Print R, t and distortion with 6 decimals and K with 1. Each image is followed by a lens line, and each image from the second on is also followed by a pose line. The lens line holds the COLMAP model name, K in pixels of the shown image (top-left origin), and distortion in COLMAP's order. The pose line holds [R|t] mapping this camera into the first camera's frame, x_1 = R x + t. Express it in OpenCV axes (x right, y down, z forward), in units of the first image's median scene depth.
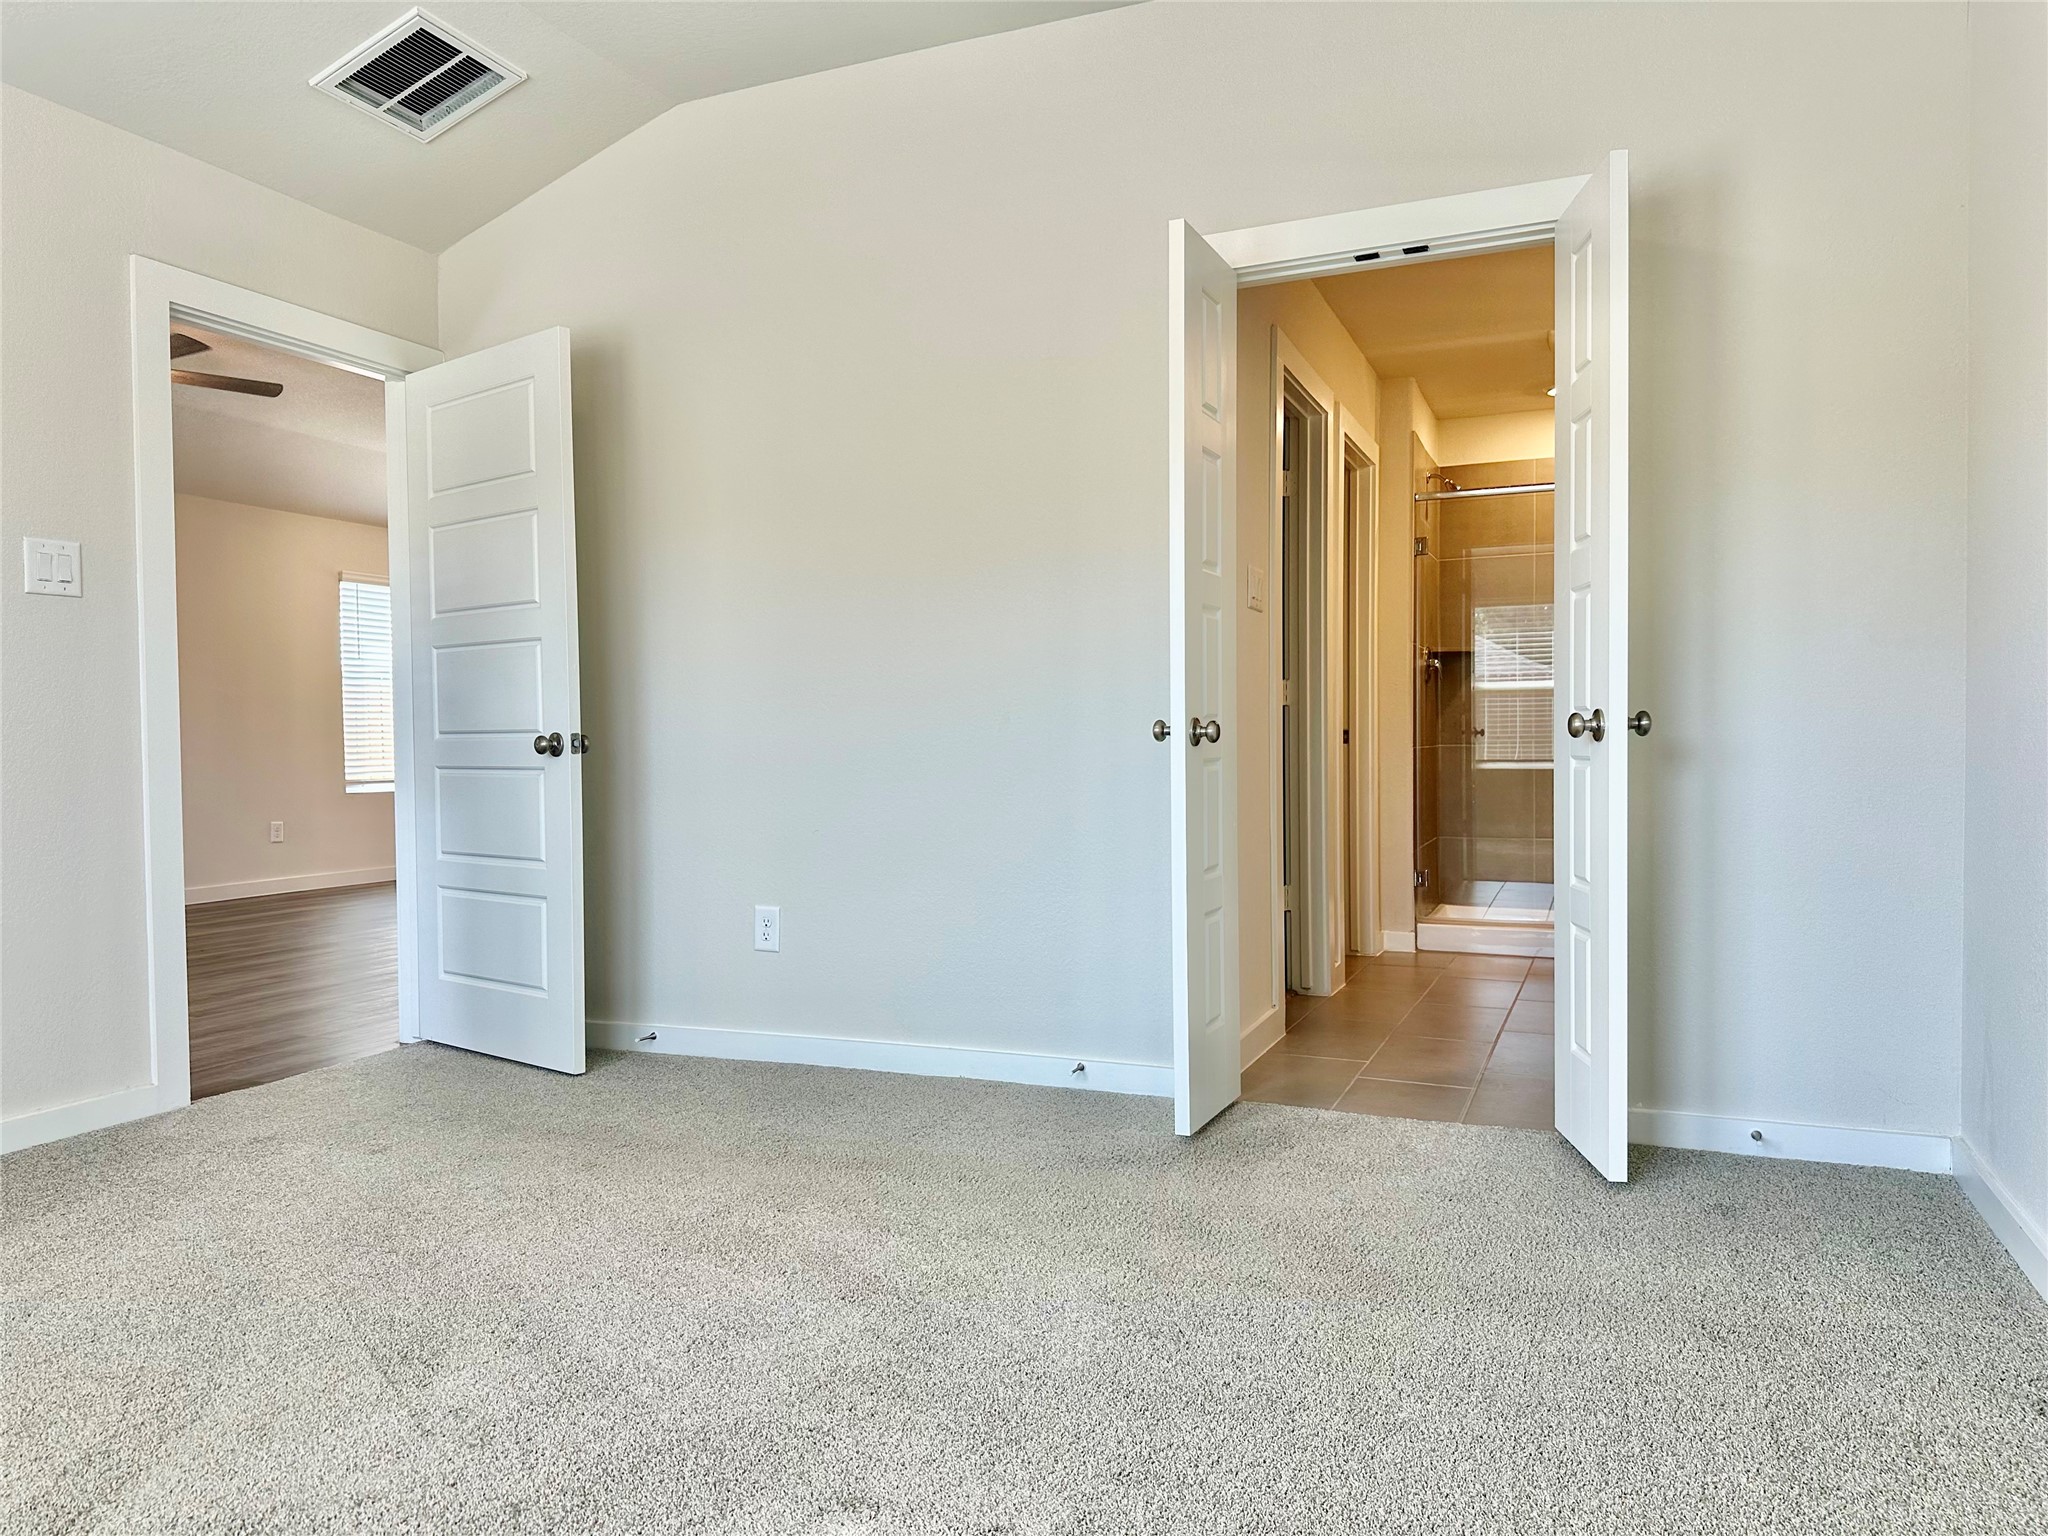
lens RADIAL K [[1466.3, 0, 1024.0], [0, 1466.3, 768.0], [0, 0, 1]] dist [-0.006415, -0.001047]
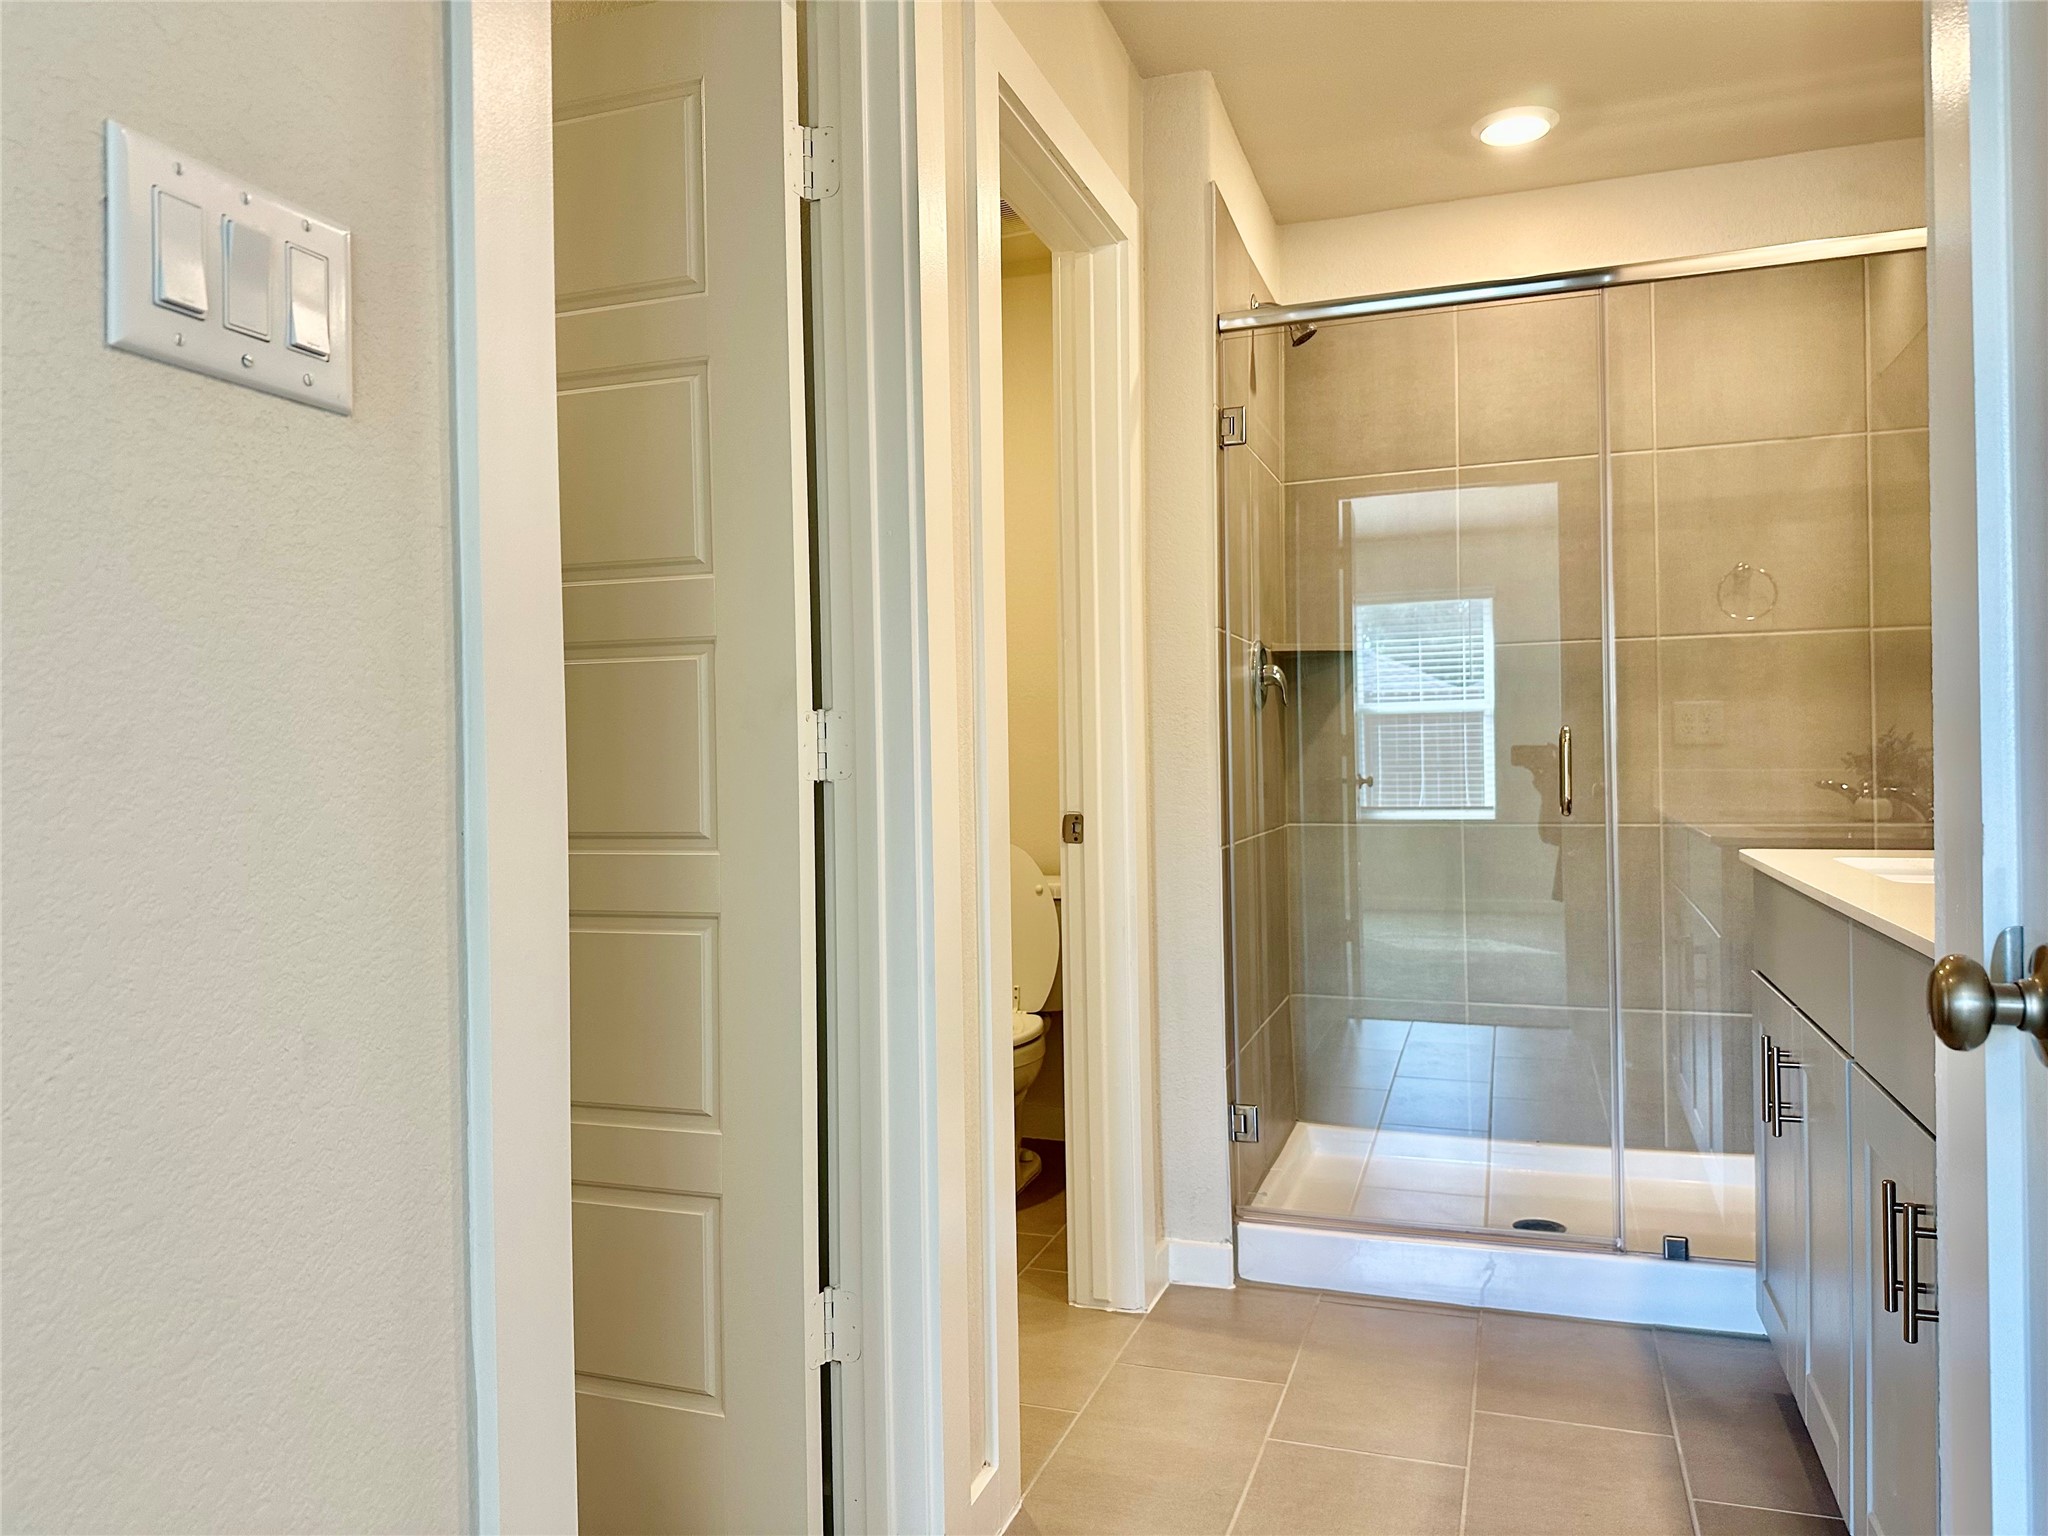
lens RADIAL K [[1433.3, 0, 1024.0], [0, 1433.3, 768.0], [0, 0, 1]] dist [0.062704, -0.076222]
pose [[0.997861, -0.015478, 0.063509, 0.161243], [0.016444, 0.999757, -0.014706, -0.031409], [-0.063266, 0.015719, 0.997873, 0.505269]]
